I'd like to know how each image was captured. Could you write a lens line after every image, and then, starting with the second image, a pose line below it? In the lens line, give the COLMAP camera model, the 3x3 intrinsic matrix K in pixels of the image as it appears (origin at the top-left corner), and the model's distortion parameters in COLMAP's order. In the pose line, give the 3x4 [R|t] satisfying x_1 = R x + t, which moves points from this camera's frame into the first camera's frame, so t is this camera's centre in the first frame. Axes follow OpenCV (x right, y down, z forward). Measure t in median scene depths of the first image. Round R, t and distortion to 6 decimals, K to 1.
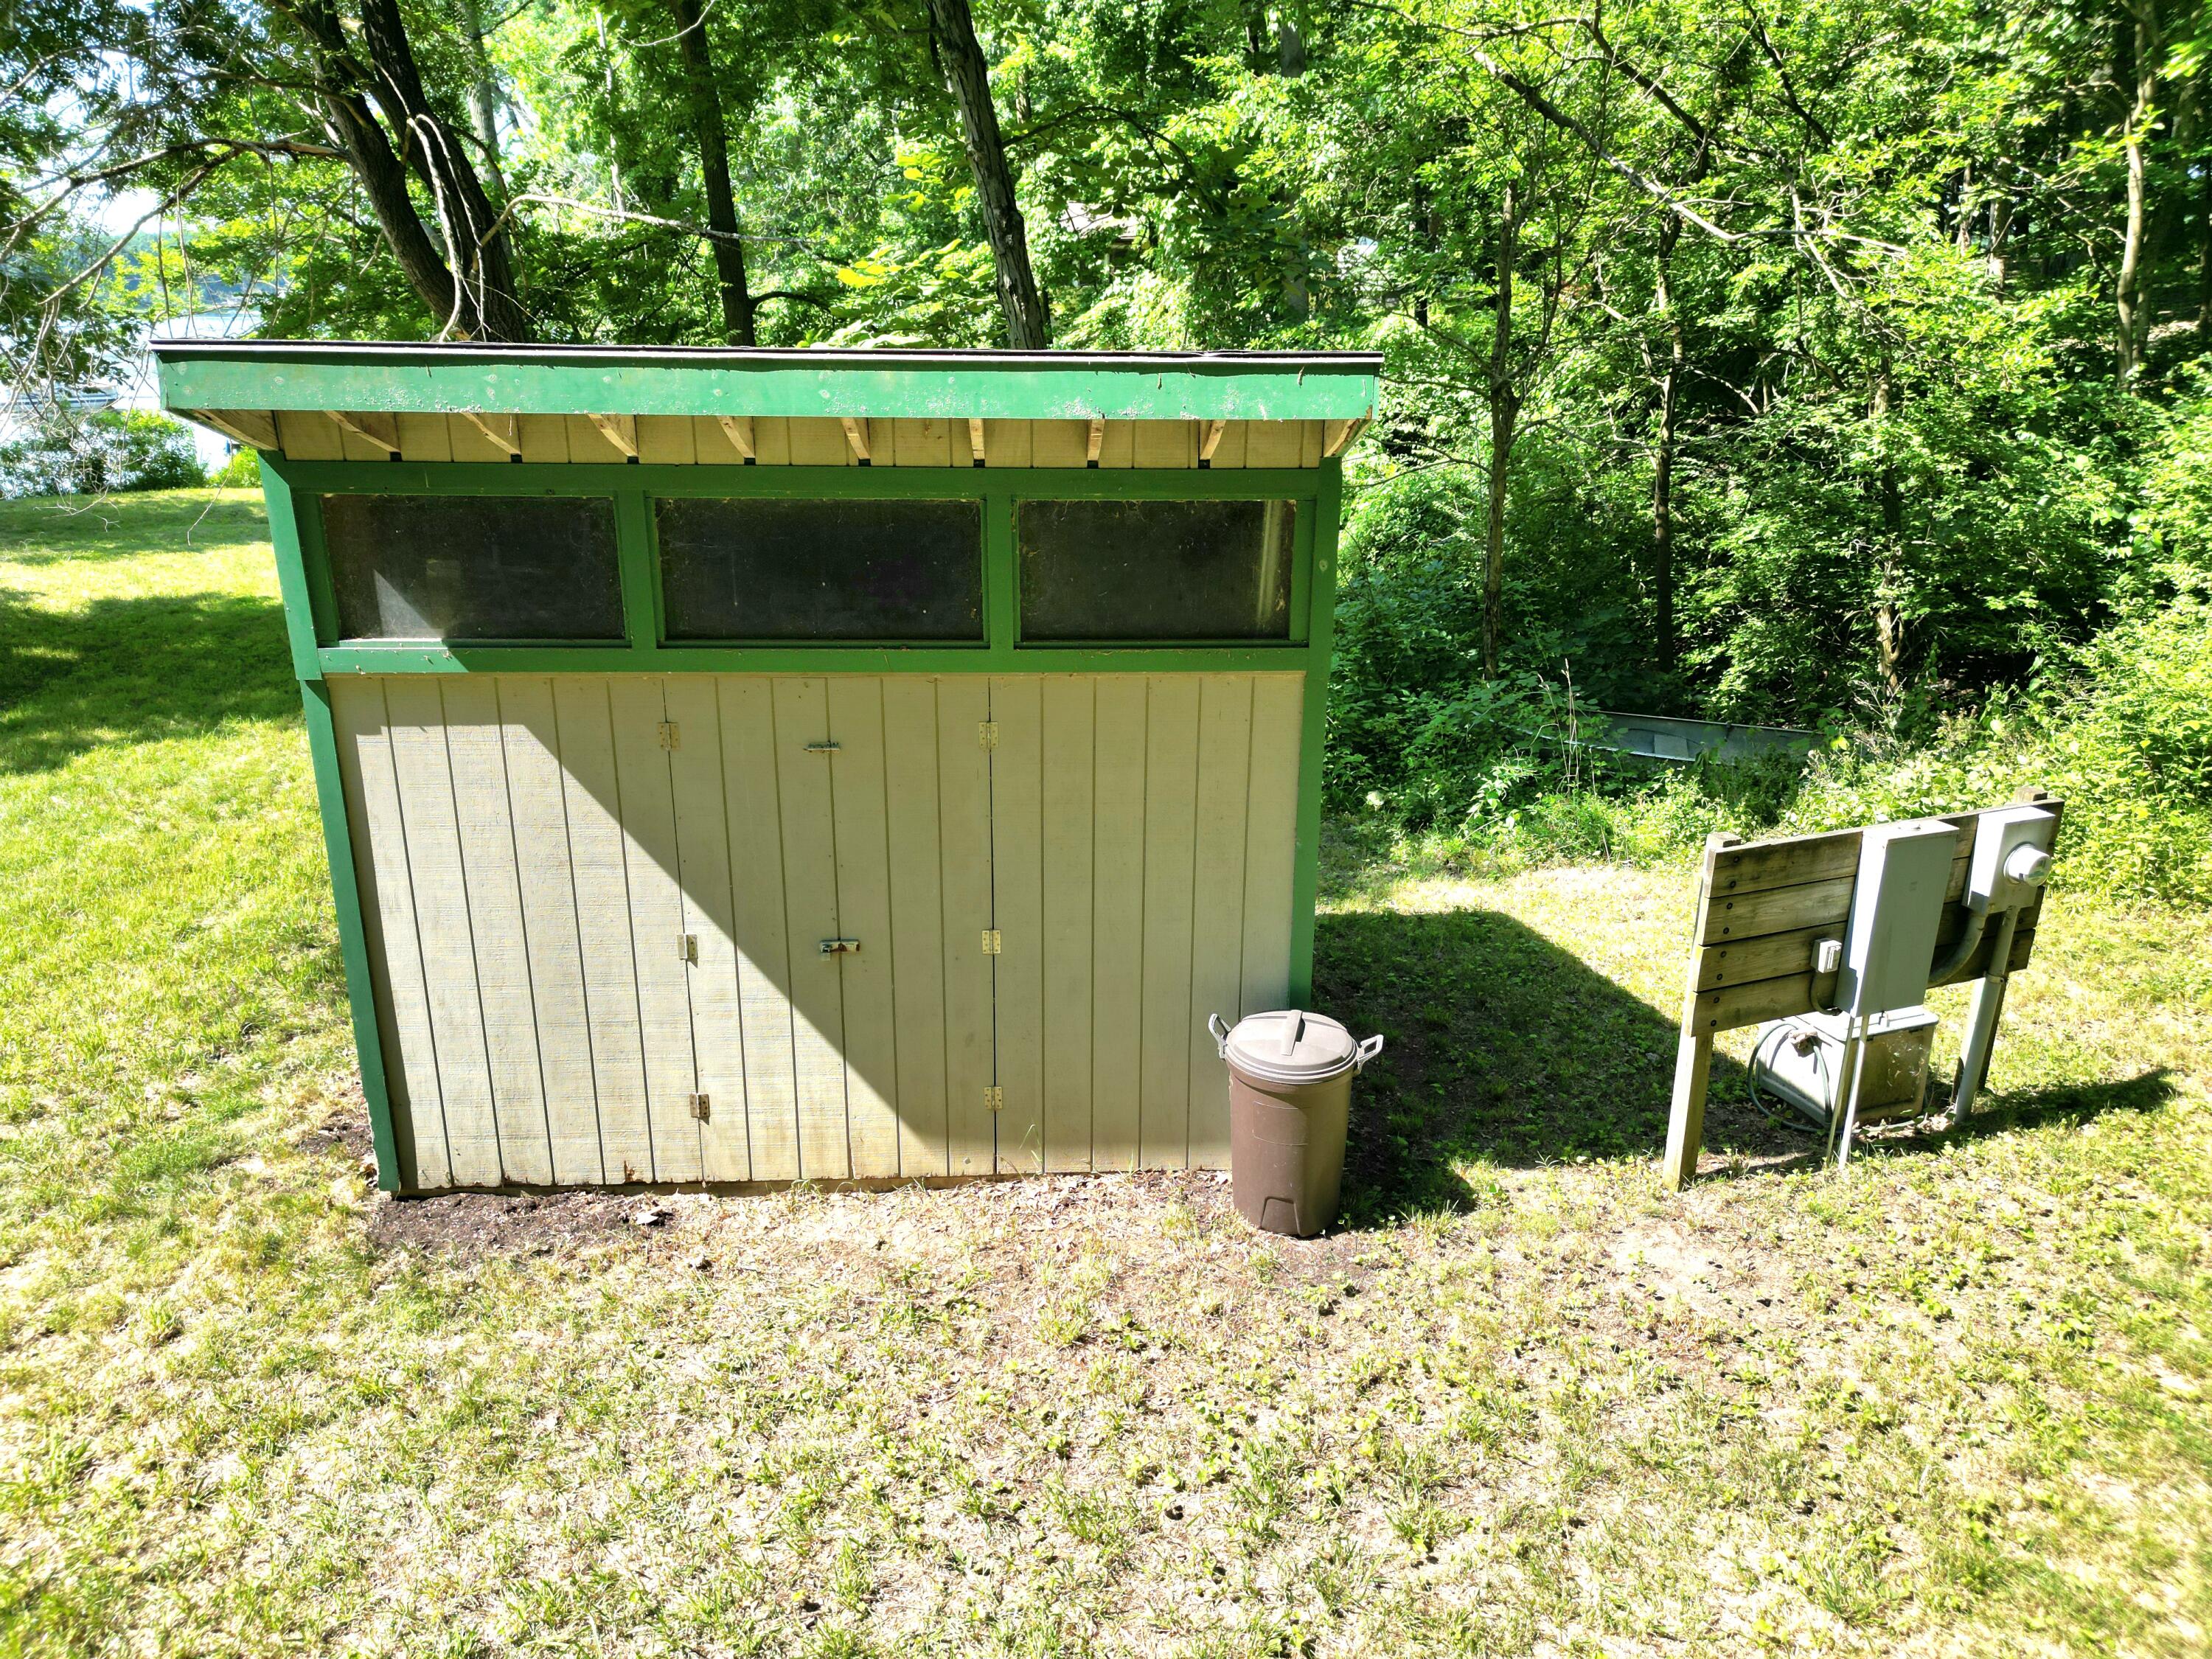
lens RADIAL K [[1554.4, 0, 1113.0], [0, 1554.4, 843.1], [0, 0, 1]] dist [0.058917, -0.052769]
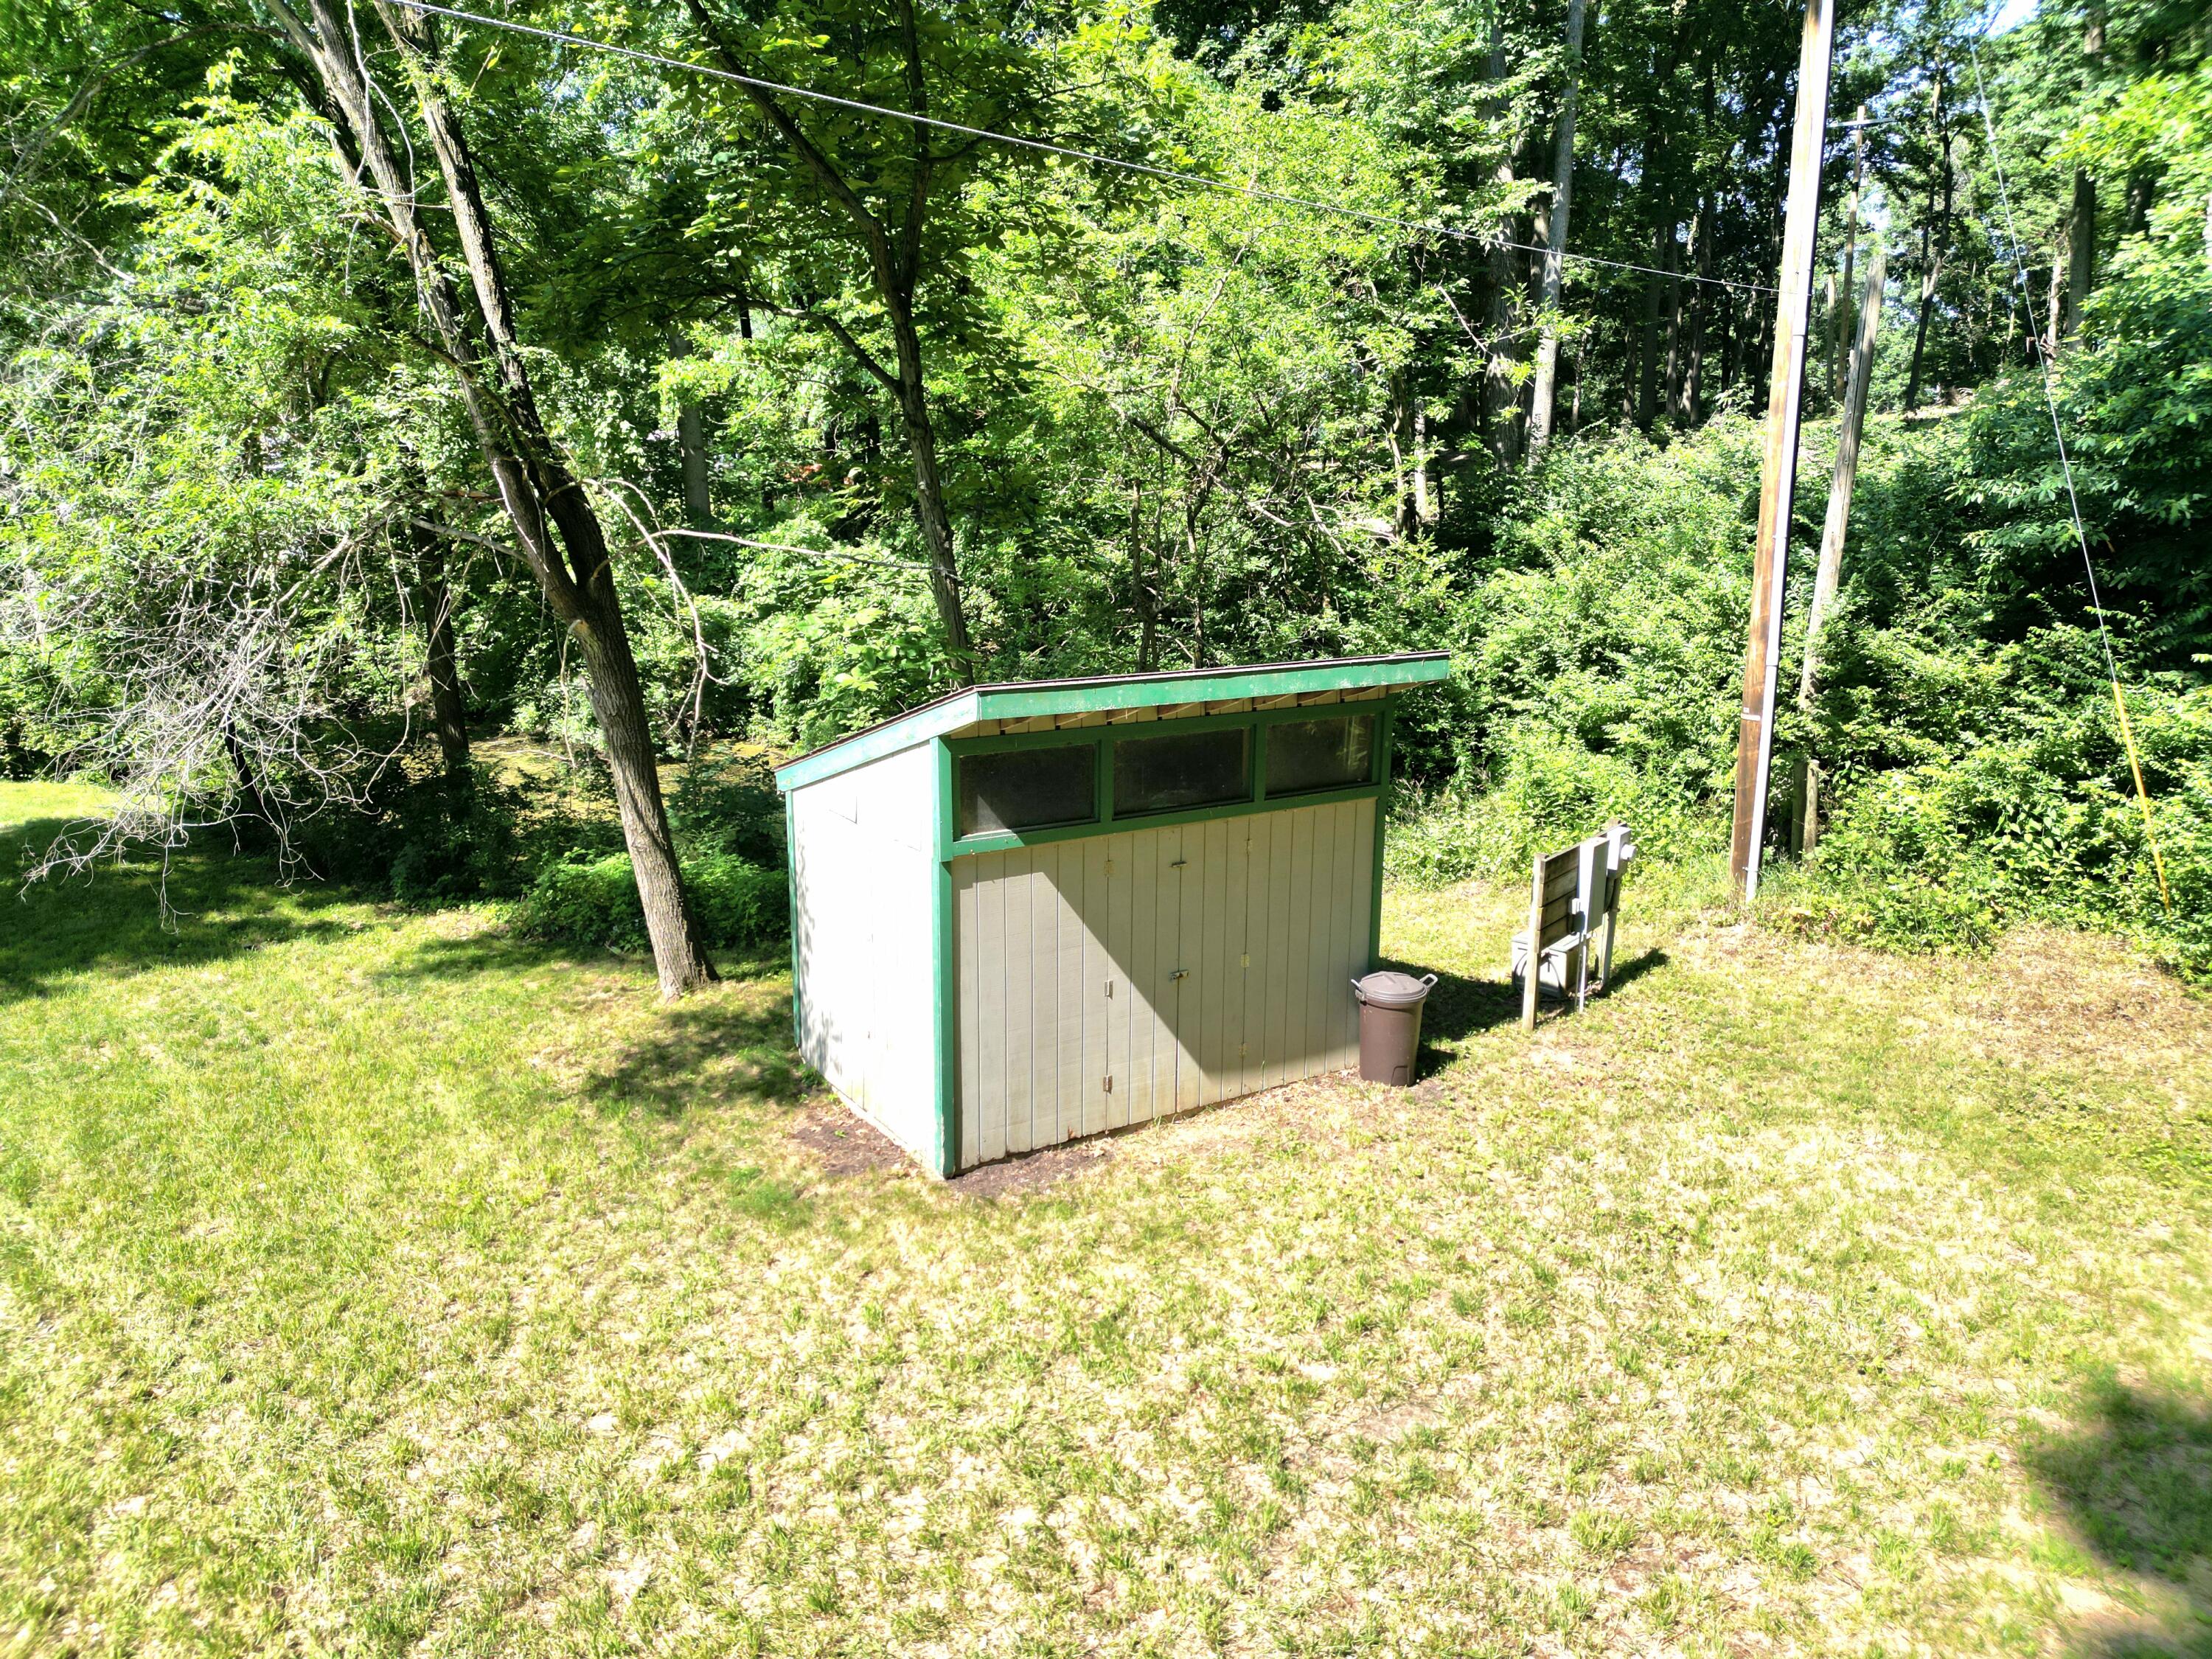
lens RADIAL K [[1554.4, 0, 1097.6], [0, 1554.4, 824.4], [0, 0, 1]] dist [0.058917, -0.052769]
pose [[0.867829, -0.111964, 0.484083, -1.078901], [0.159211, 0.985570, -0.057469, -0.016471], [-0.470663, 0.126944, 0.873133, -0.531323]]
